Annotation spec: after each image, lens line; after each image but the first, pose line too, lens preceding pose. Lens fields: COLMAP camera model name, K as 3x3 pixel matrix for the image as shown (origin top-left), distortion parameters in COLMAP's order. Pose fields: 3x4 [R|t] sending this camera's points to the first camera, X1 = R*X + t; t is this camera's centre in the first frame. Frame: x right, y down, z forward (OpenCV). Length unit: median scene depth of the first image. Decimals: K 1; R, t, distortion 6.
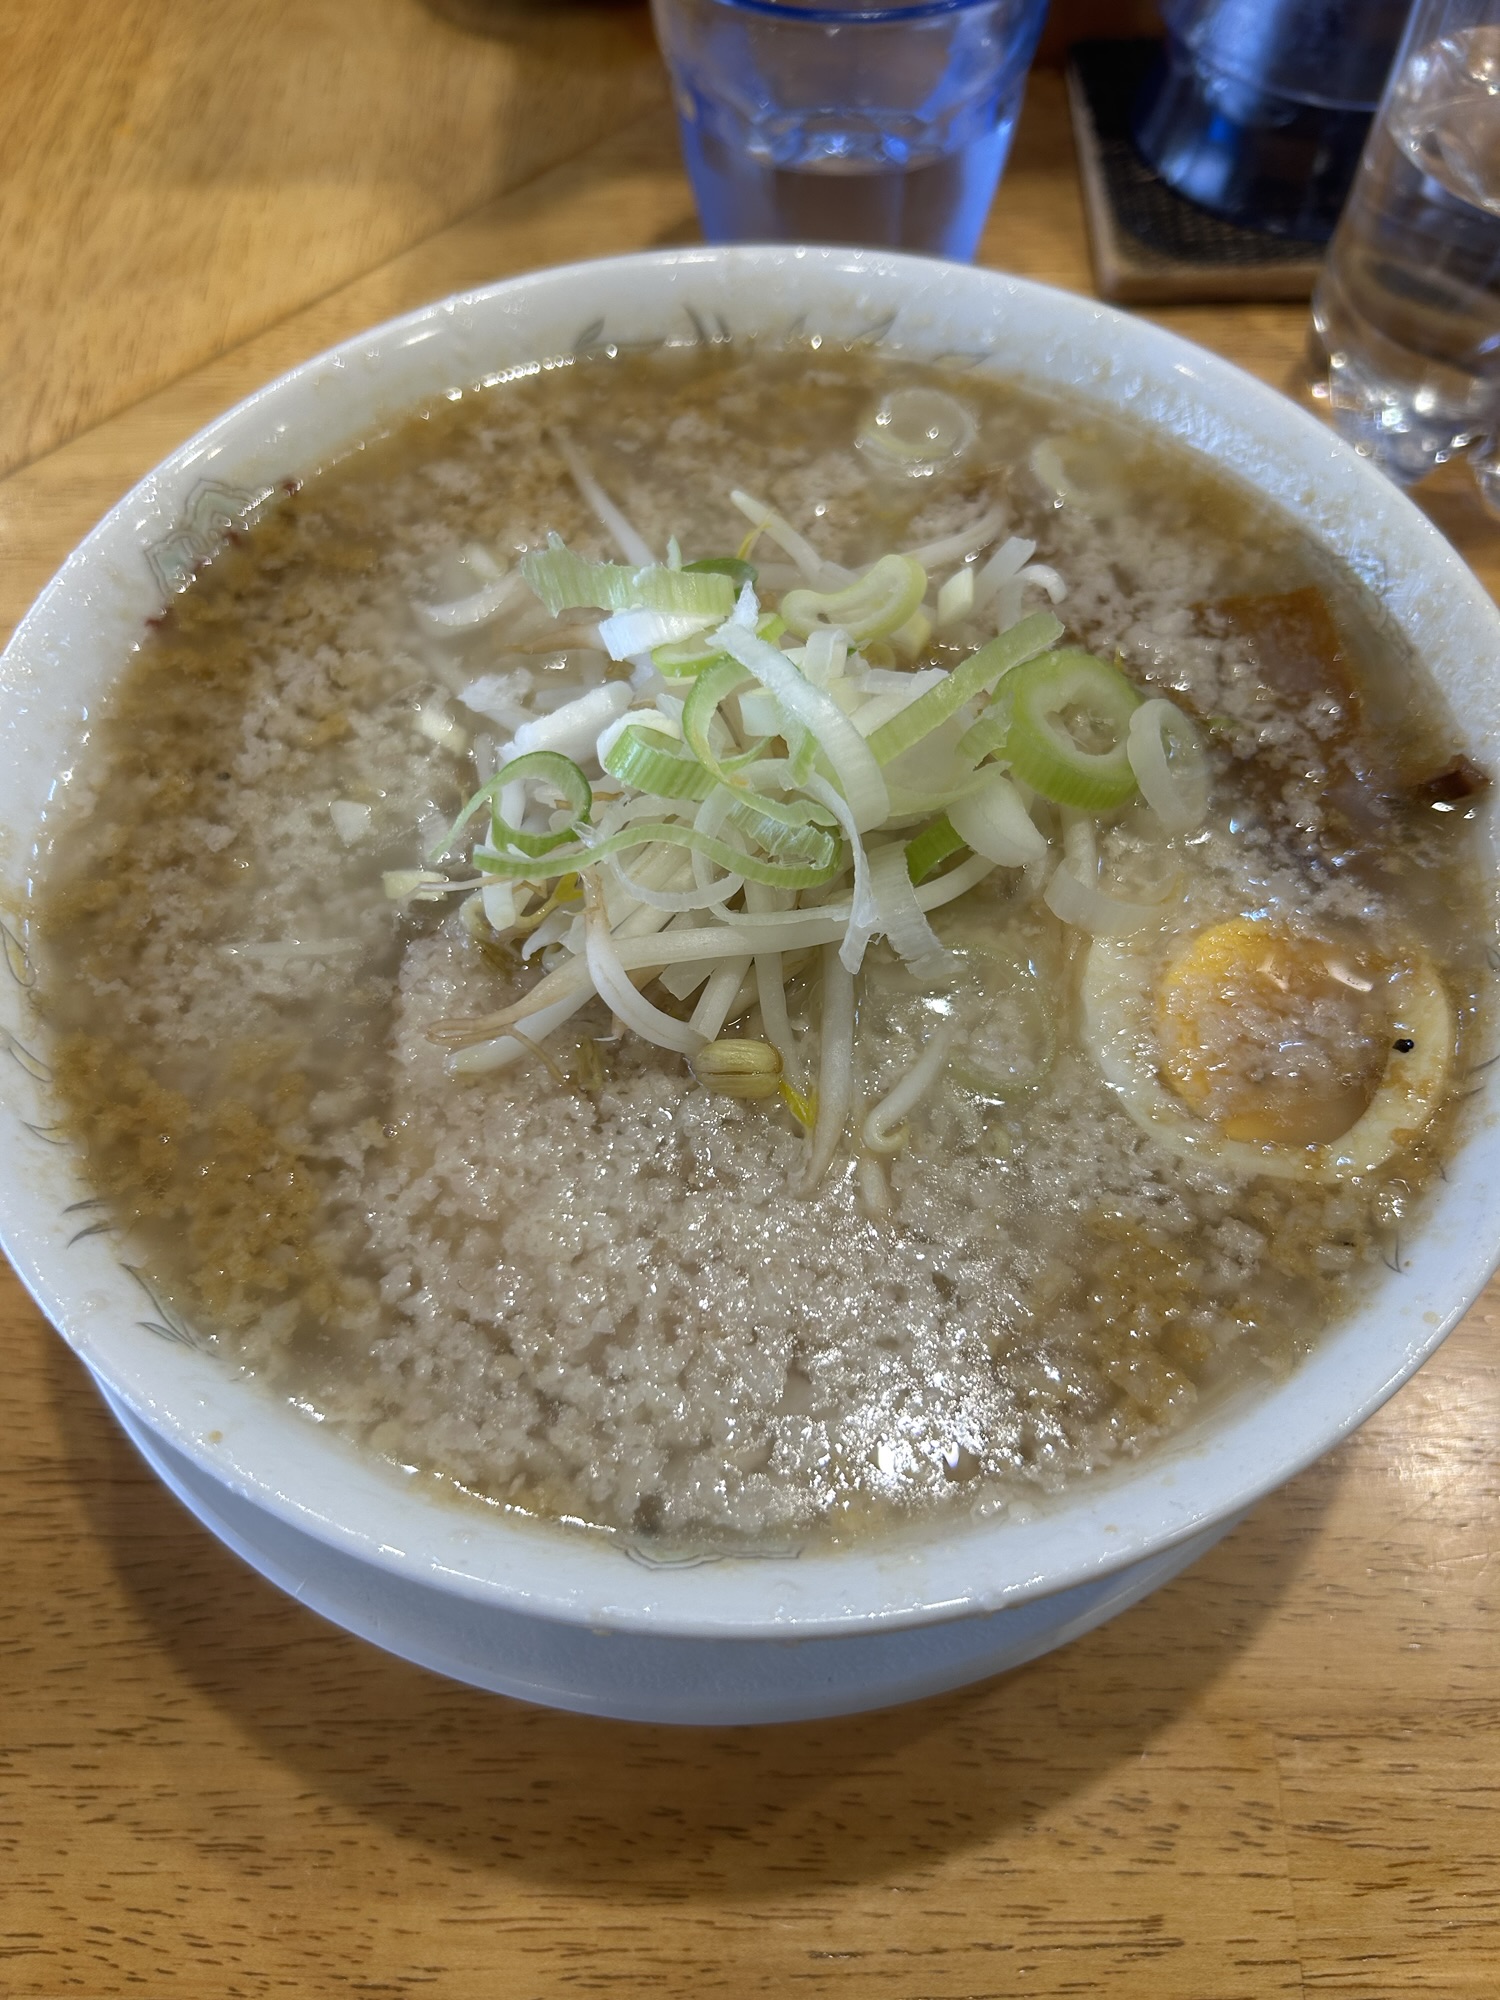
lens RADIAL K [[1518.2, 0, 754.0], [0, 1518.2, 984.4], [0, 0, 1]] dist [0.041798, -0.073754]
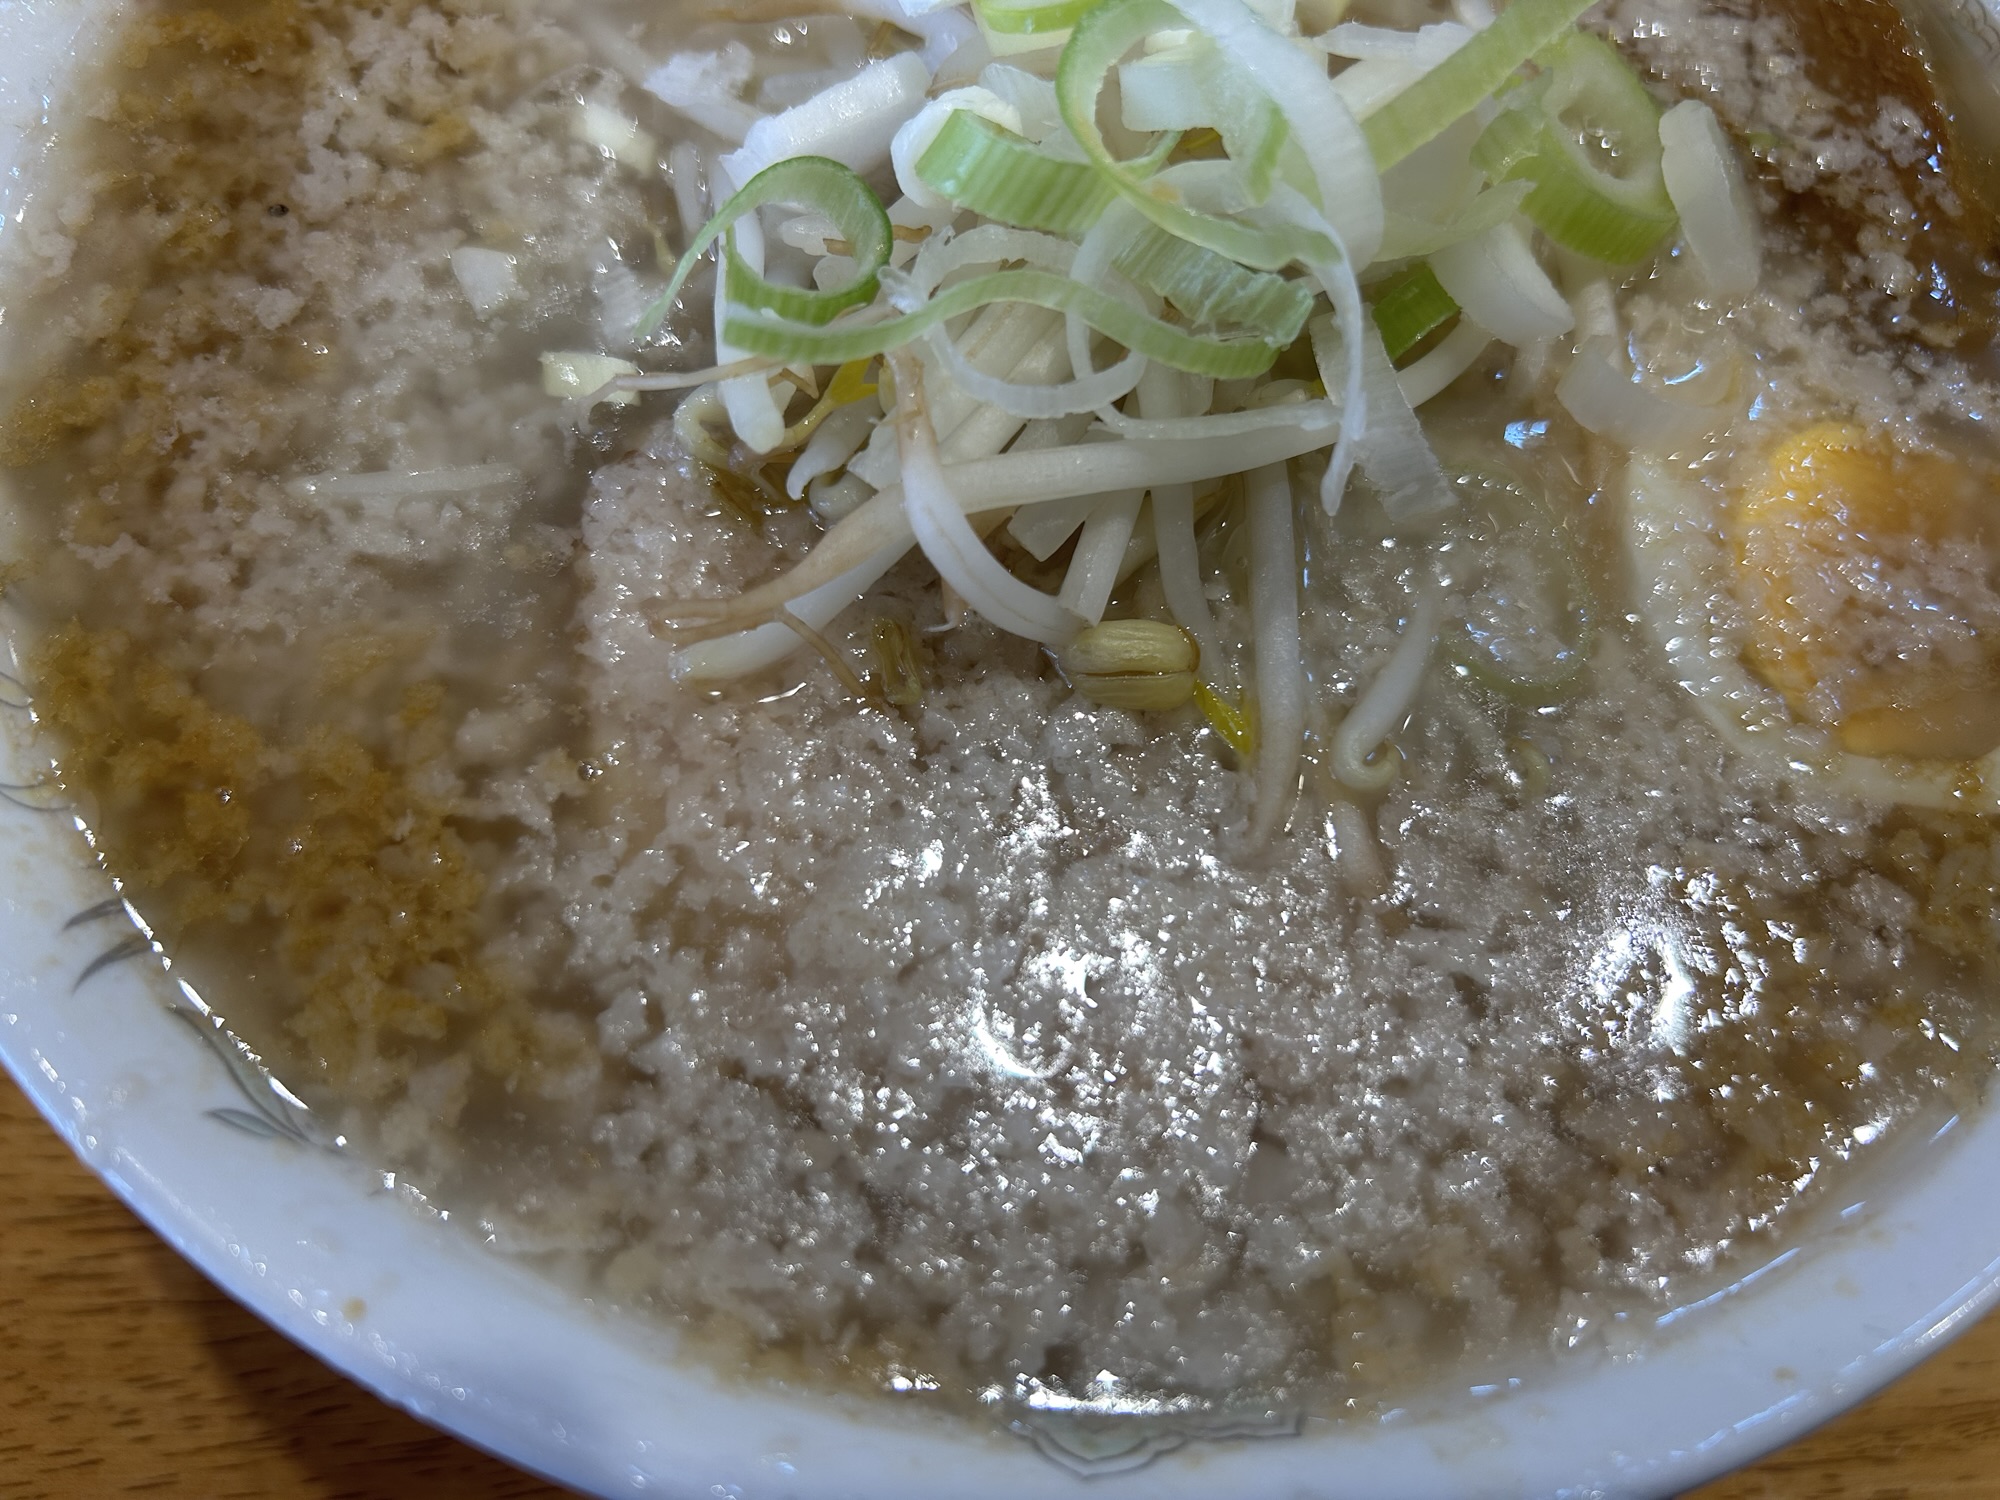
lens RADIAL K [[1576.0, 0, 1008.7], [0, 1576.0, 728.8], [0, 0, 1]] dist [-0.012576, -0.009281]
pose [[0.995592, -0.024229, 0.090603, -0.119264], [0.011324, 0.990042, 0.140315, -0.011199], [-0.093101, -0.138671, 0.985953, 0.325347]]
